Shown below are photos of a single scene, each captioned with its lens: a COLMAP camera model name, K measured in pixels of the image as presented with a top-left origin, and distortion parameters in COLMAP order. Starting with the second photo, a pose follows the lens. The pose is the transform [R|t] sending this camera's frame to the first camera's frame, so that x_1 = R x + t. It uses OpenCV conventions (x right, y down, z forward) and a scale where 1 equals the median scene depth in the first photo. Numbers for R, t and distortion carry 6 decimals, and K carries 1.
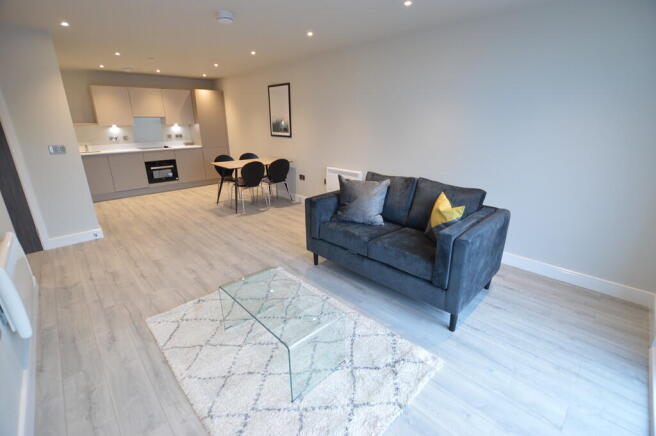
lens RADIAL K [[296.9, 0, 328.0], [0, 296.9, 218.0], [0, 0, 1]] dist [-0.019871, 0.000696]
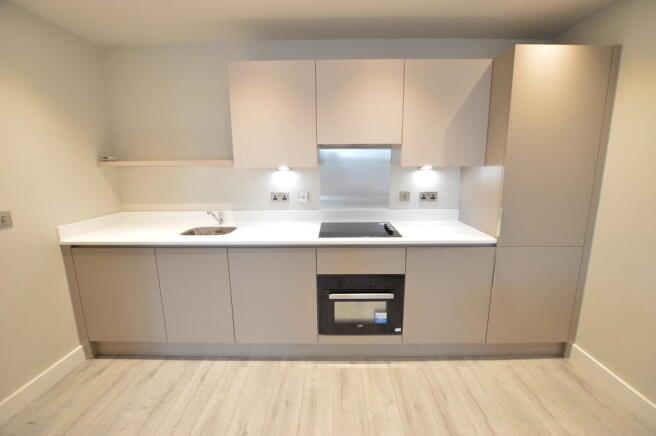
lens RADIAL K [[296.9, 0, 328.0], [0, 296.9, 218.0], [0, 0, 1]] dist [-0.019871, 0.000696]
pose [[0.720068, 0.125066, -0.682539, -0.369761], [-0.212277, 0.976169, -0.045080, -0.226780], [0.660636, 0.177348, 0.729457, 0.708085]]
